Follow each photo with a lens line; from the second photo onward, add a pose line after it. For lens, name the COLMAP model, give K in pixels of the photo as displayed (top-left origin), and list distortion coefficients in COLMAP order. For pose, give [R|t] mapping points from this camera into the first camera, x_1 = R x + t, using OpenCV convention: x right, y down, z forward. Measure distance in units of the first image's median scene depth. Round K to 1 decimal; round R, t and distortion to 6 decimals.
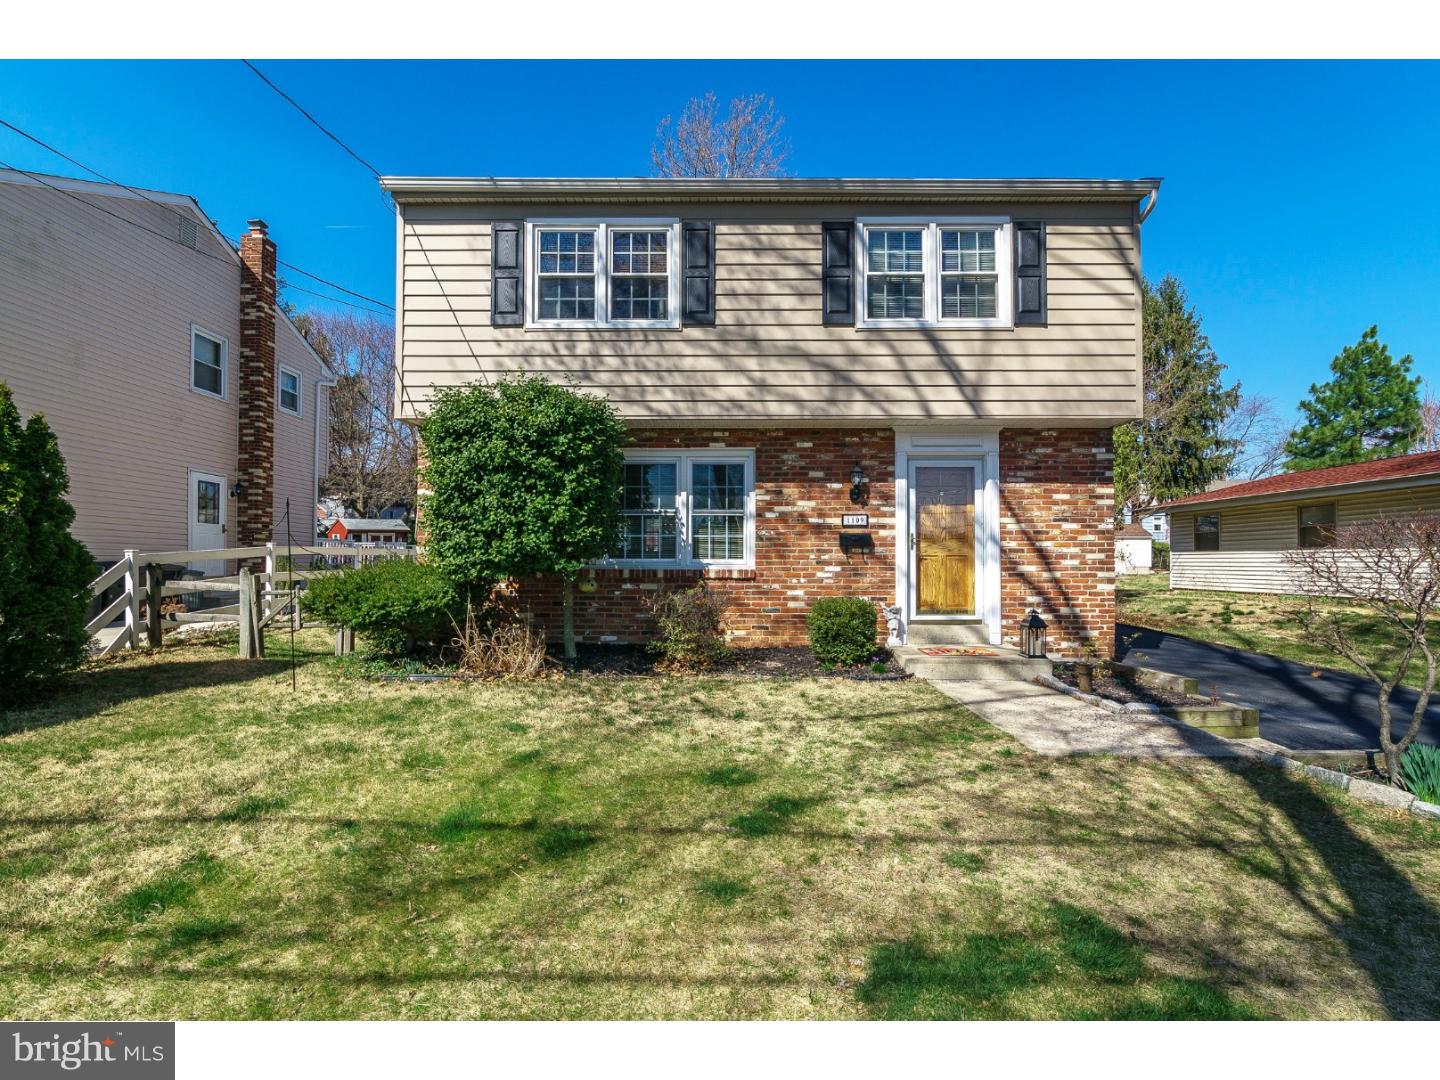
lens RADIAL K [[666.1, 0, 718.9], [0, 666.1, 545.0], [0, 0, 1]] dist [-0.000287, 0.000294]
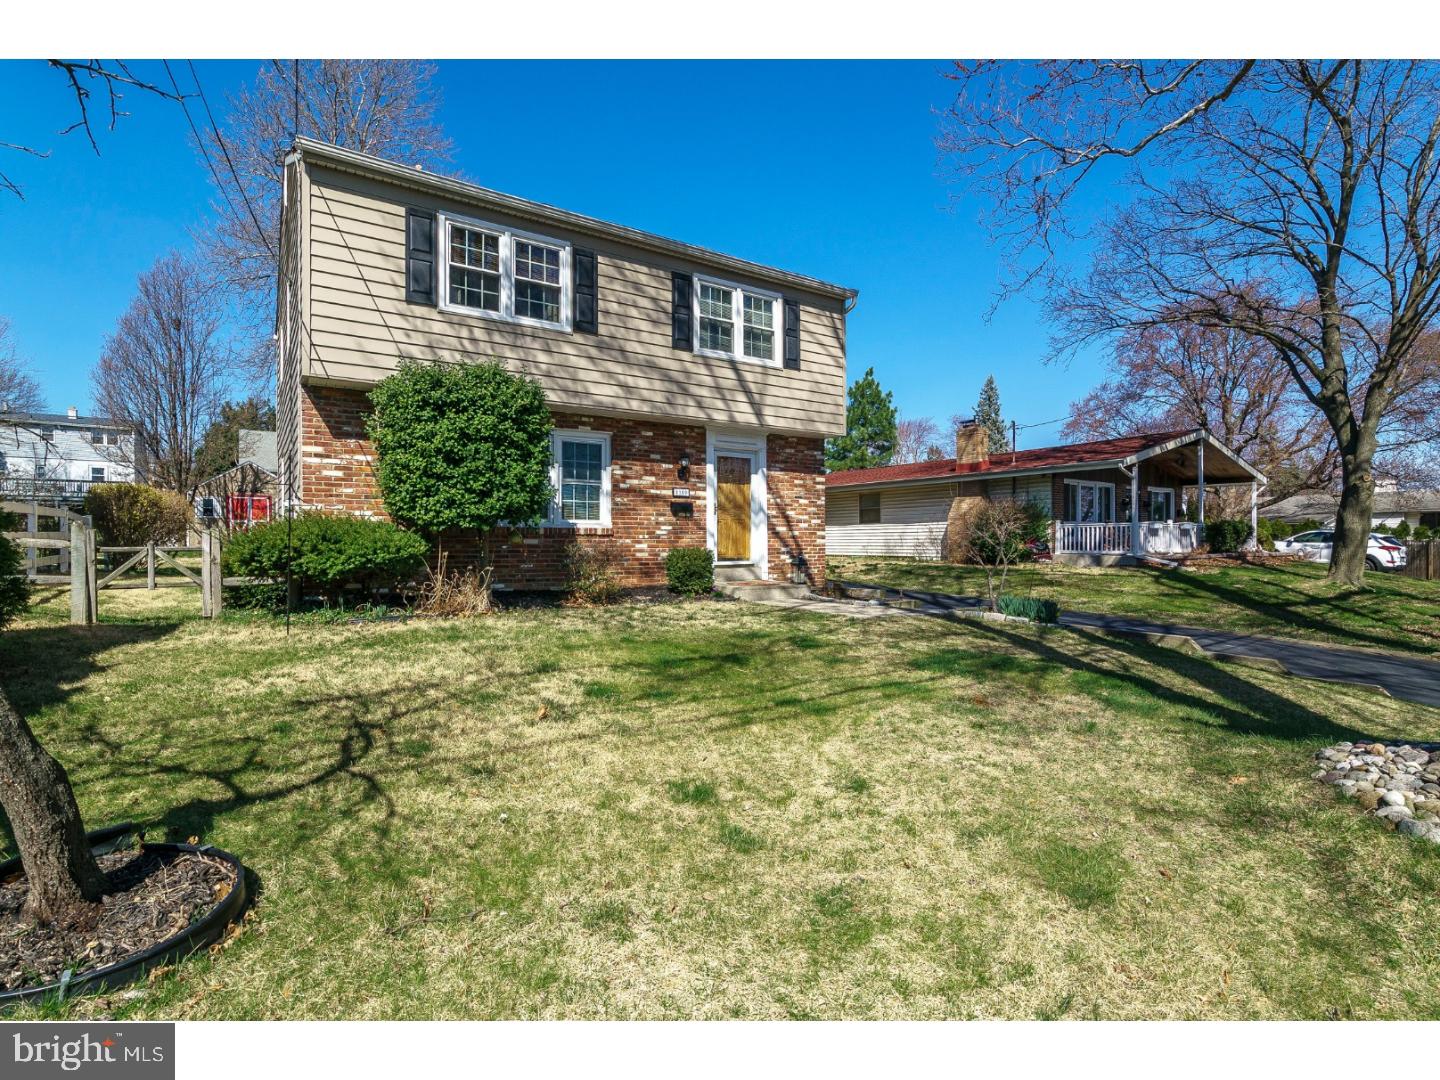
lens RADIAL K [[661.2, 0, 720.5], [0, 661.2, 517.5], [0, 0, 1]] dist [0.024288, 0.000052]
pose [[0.844874, 0.016342, 0.534716, -0.464674], [-0.014070, 0.999866, -0.008326, 0.024922], [-0.534780, -0.000489, 0.844991, -0.189833]]
